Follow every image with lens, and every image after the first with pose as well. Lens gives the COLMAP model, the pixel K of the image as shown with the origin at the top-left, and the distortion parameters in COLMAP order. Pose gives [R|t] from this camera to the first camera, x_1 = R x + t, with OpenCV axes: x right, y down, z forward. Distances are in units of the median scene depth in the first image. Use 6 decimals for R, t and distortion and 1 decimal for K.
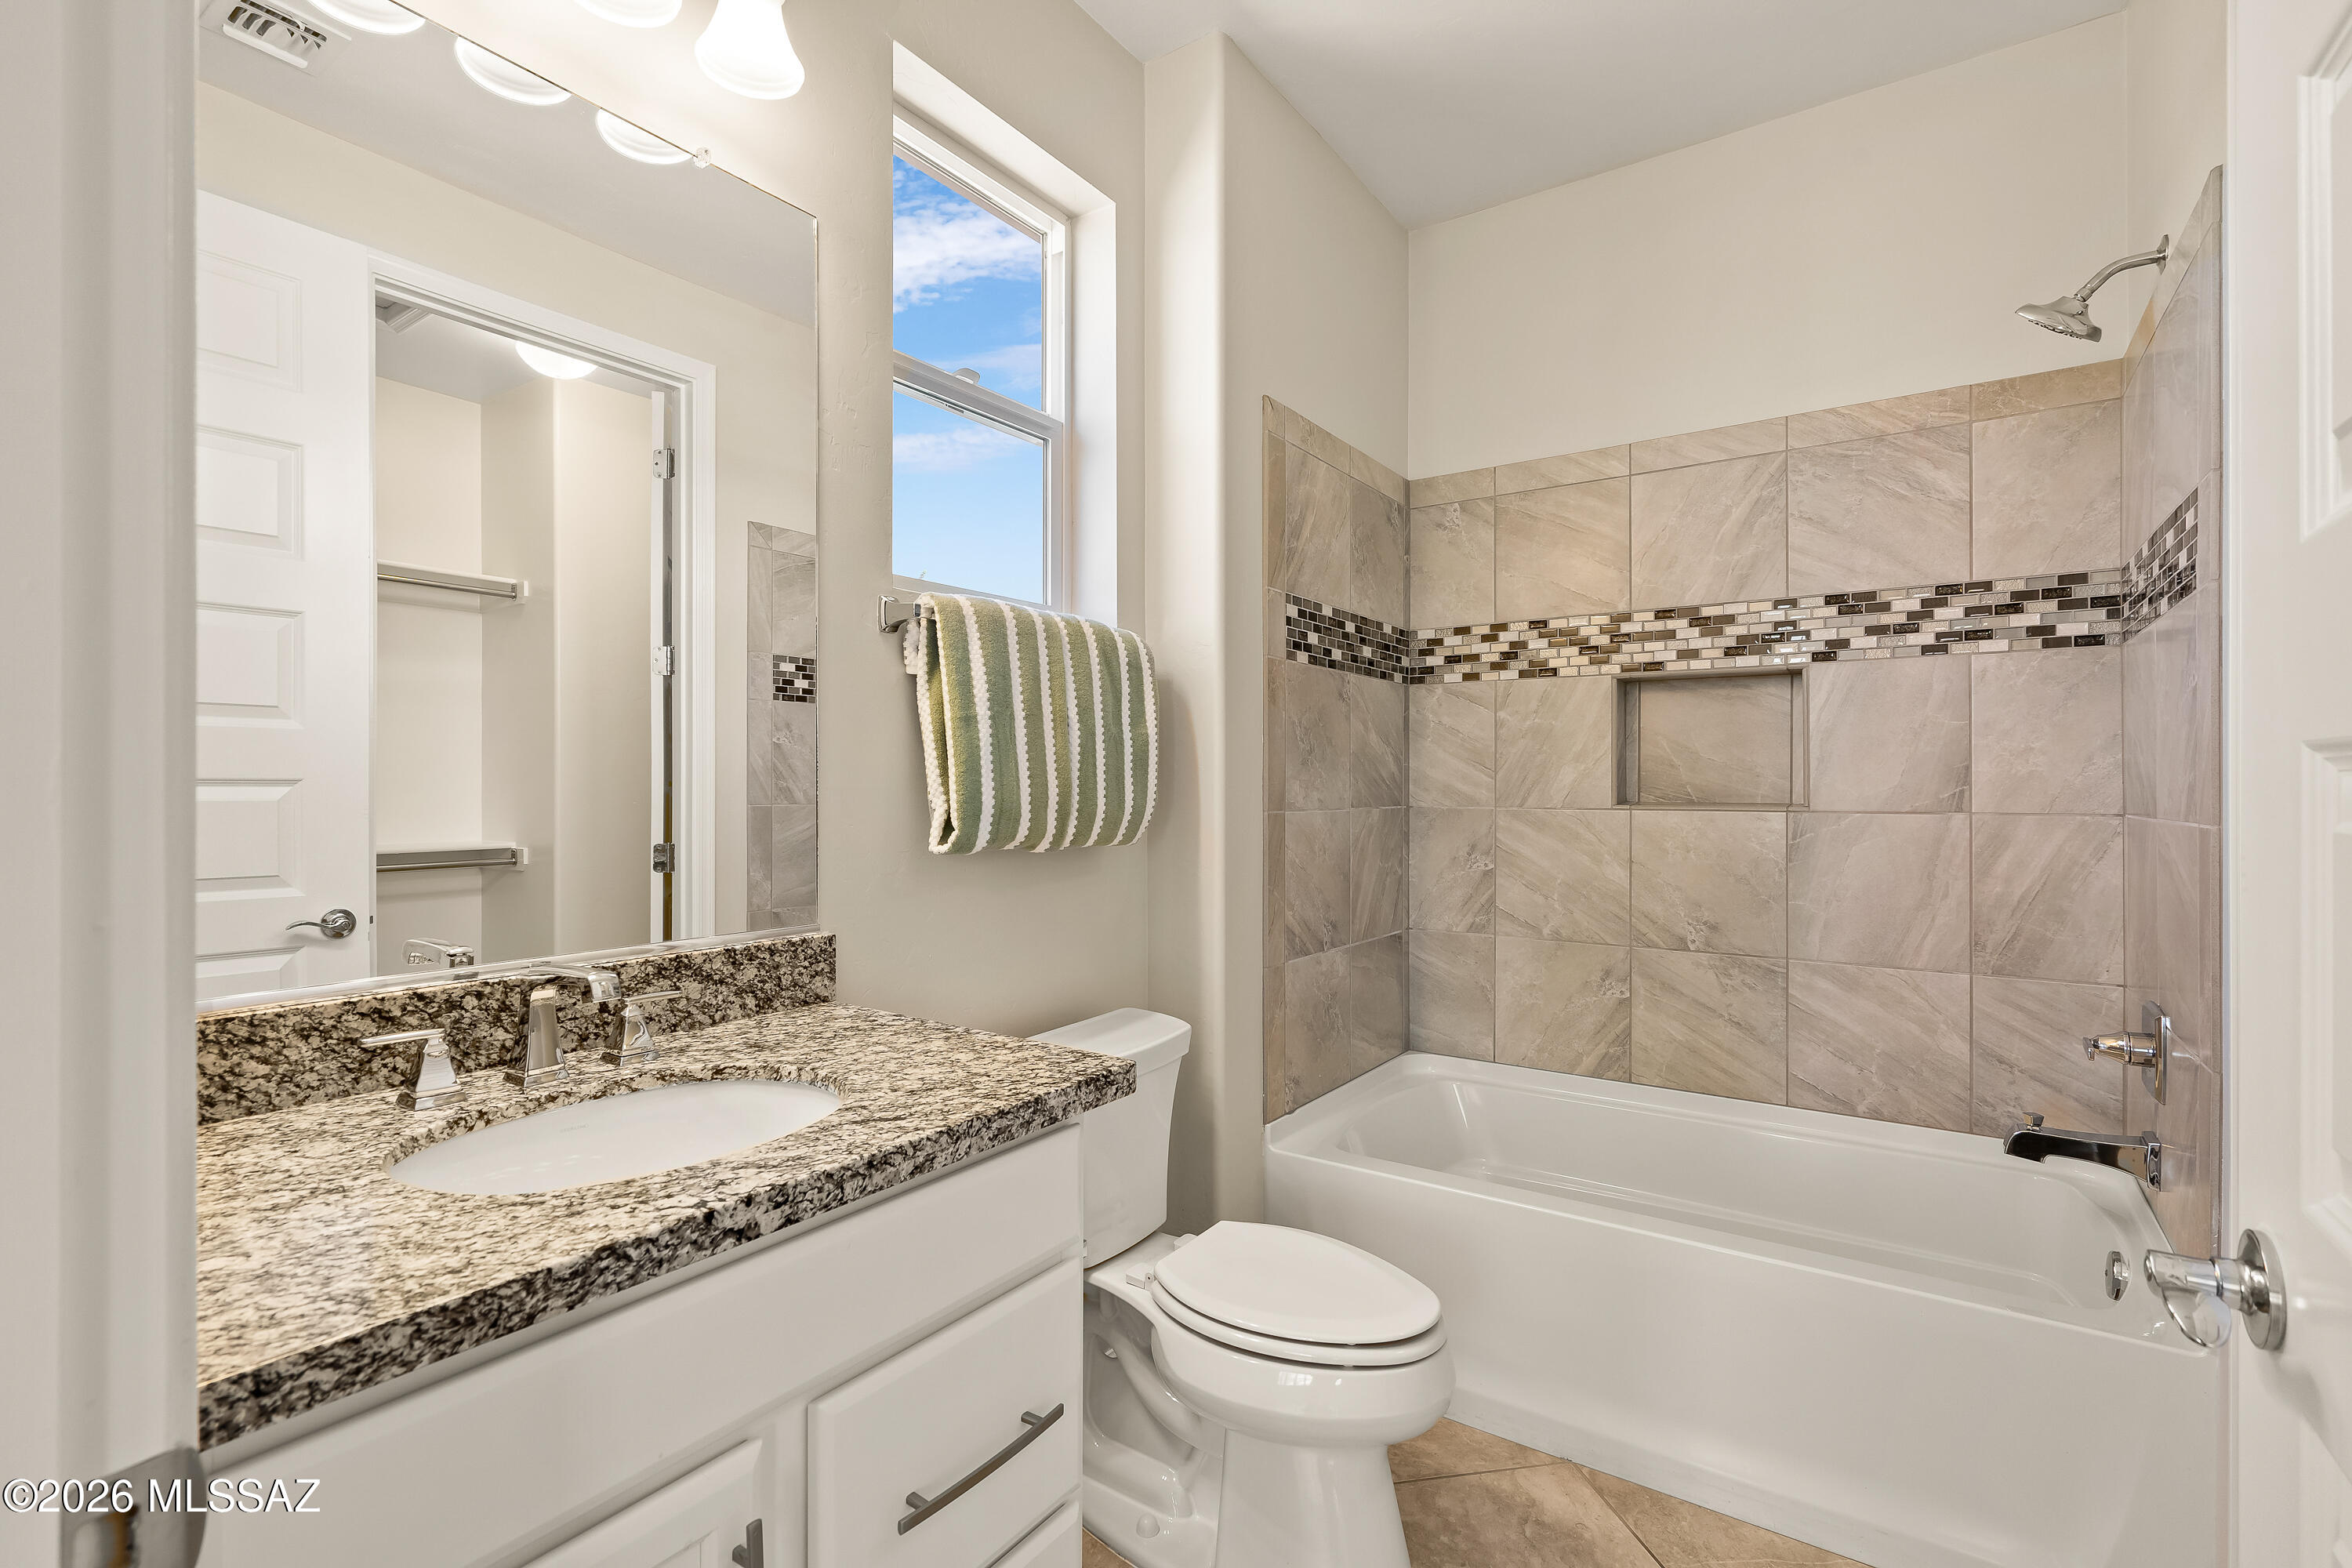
lens RADIAL K [[1070.5, 0, 1165.2], [0, 1070.5, 790.5], [0, 0, 1]] dist [-0.002658, 0.000275]
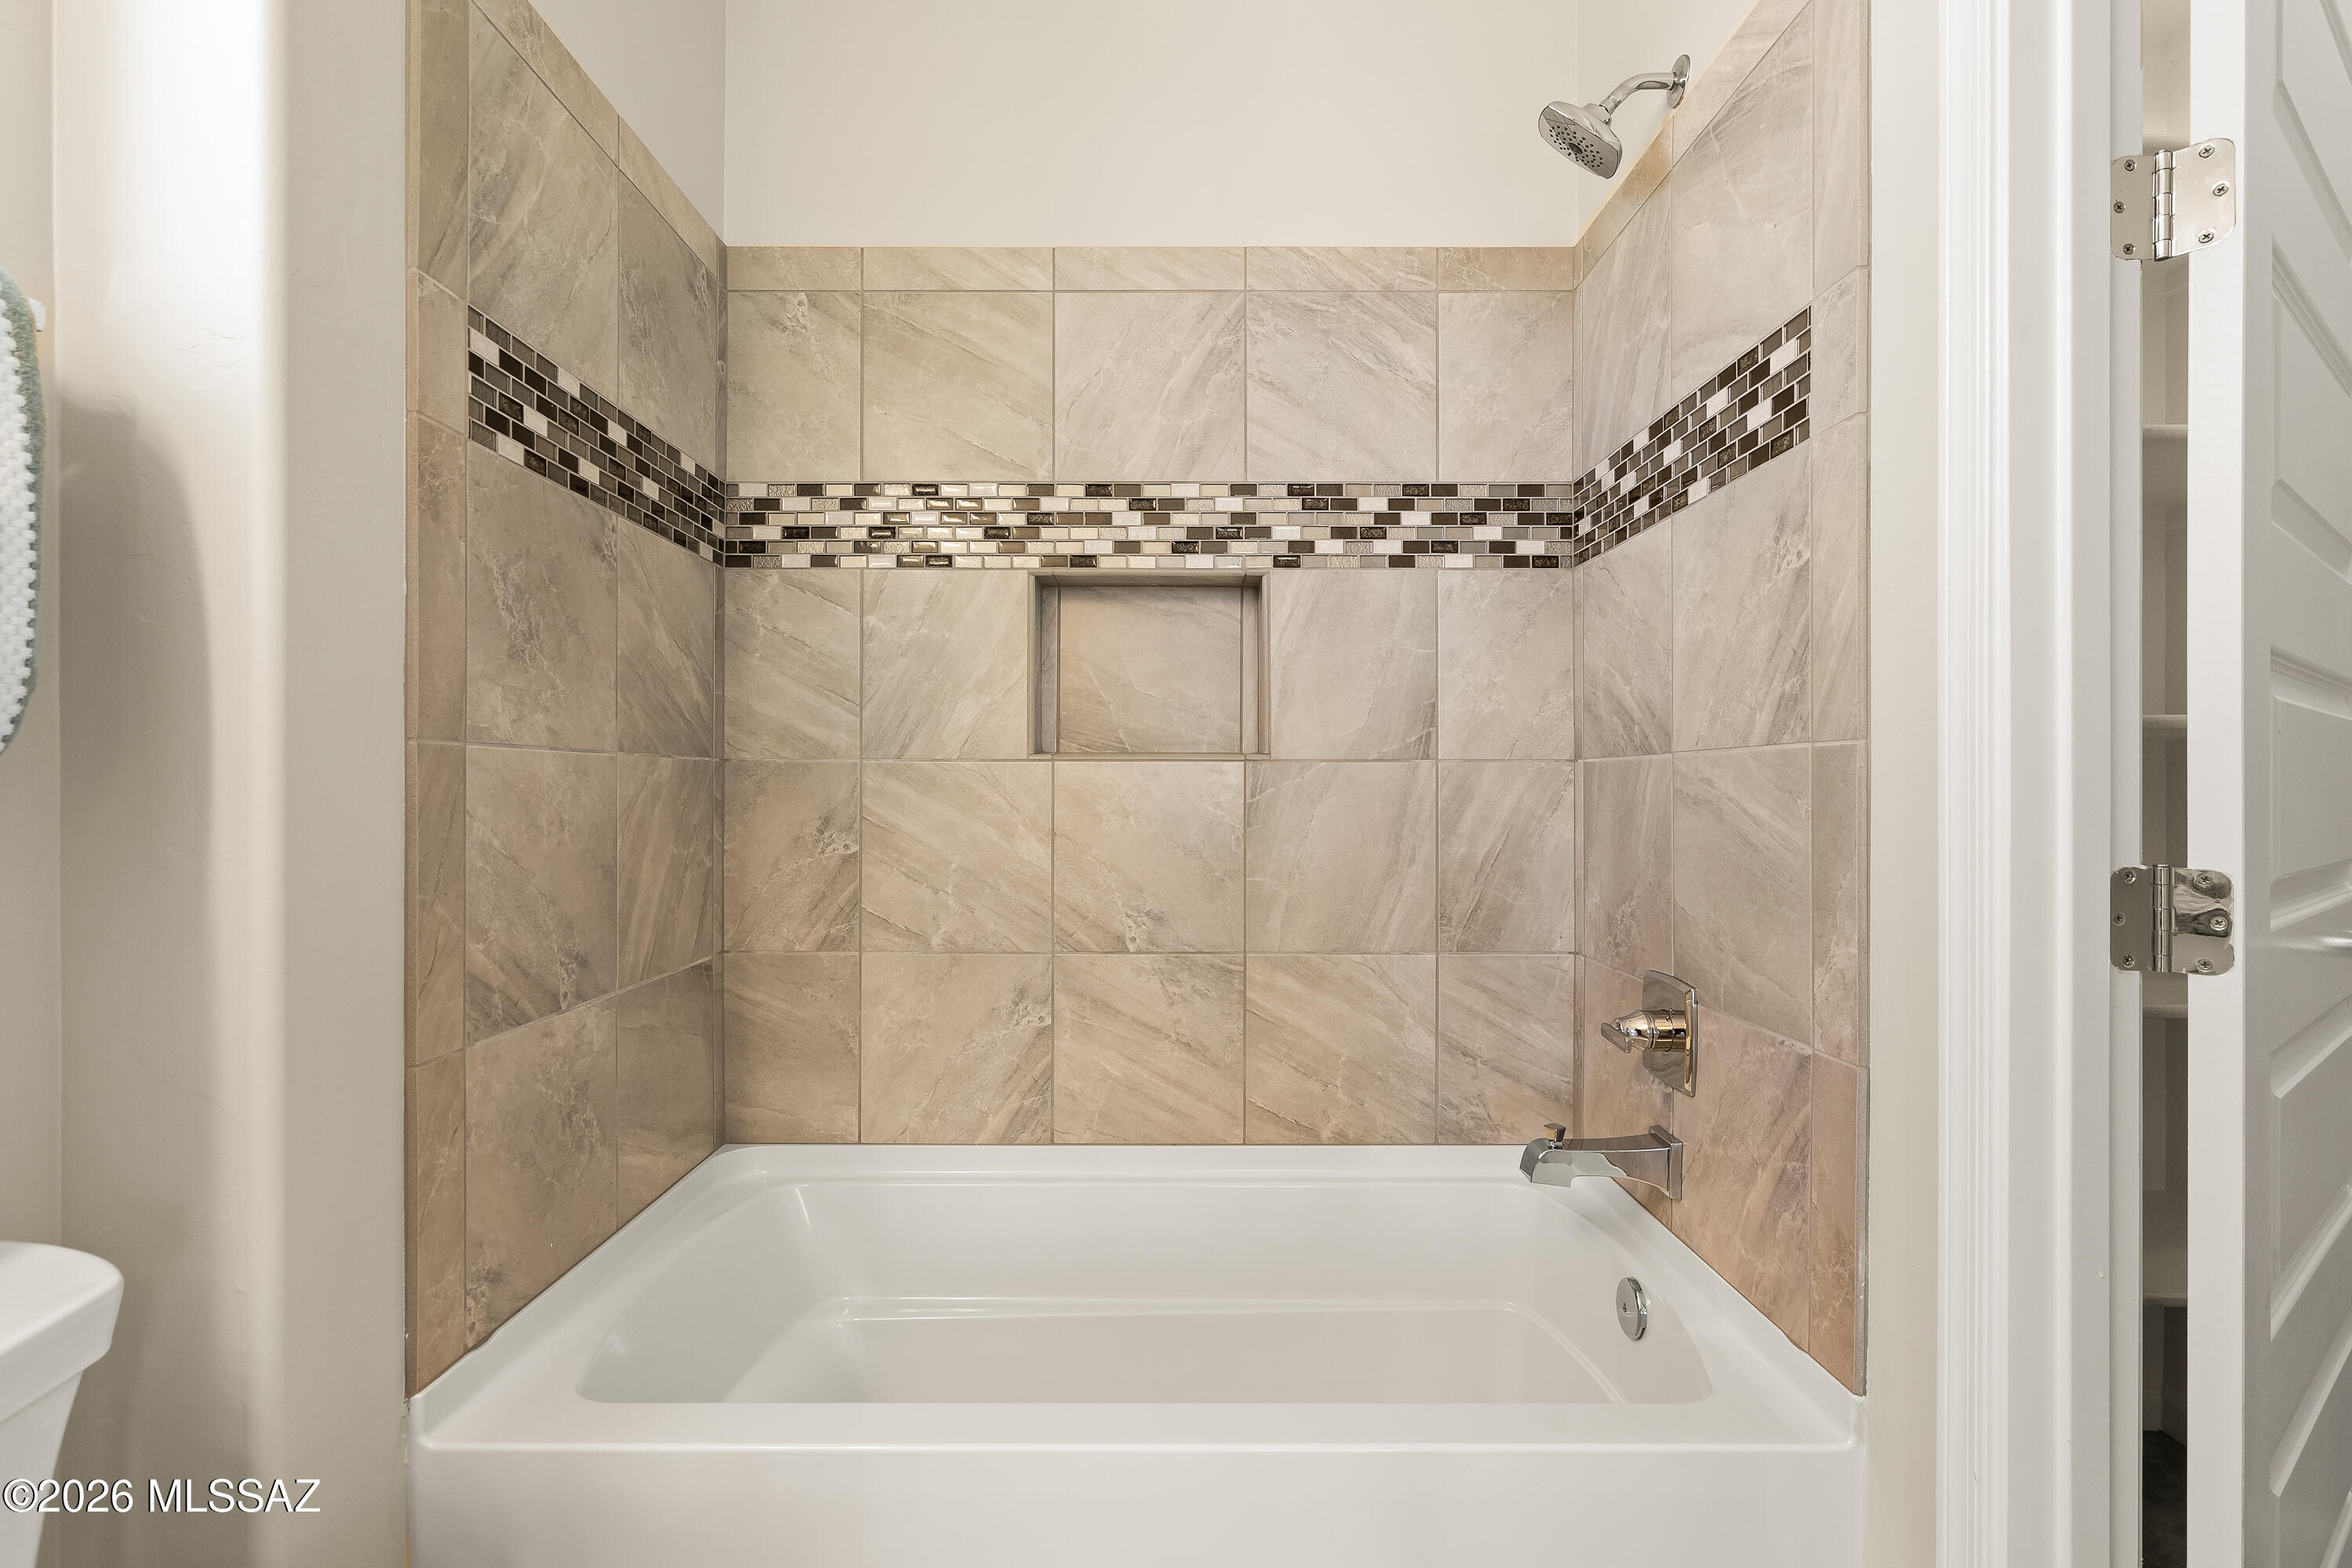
lens RADIAL K [[1070.5, 0, 1165.2], [0, 1070.5, 790.5], [0, 0, 1]] dist [-0.002658, 0.000275]
pose [[0.812794, 0.001798, 0.582549, 0.083808], [0.000667, 0.999992, -0.004017, 0.042268], [-0.582551, 0.003653, 0.812786, 0.392717]]
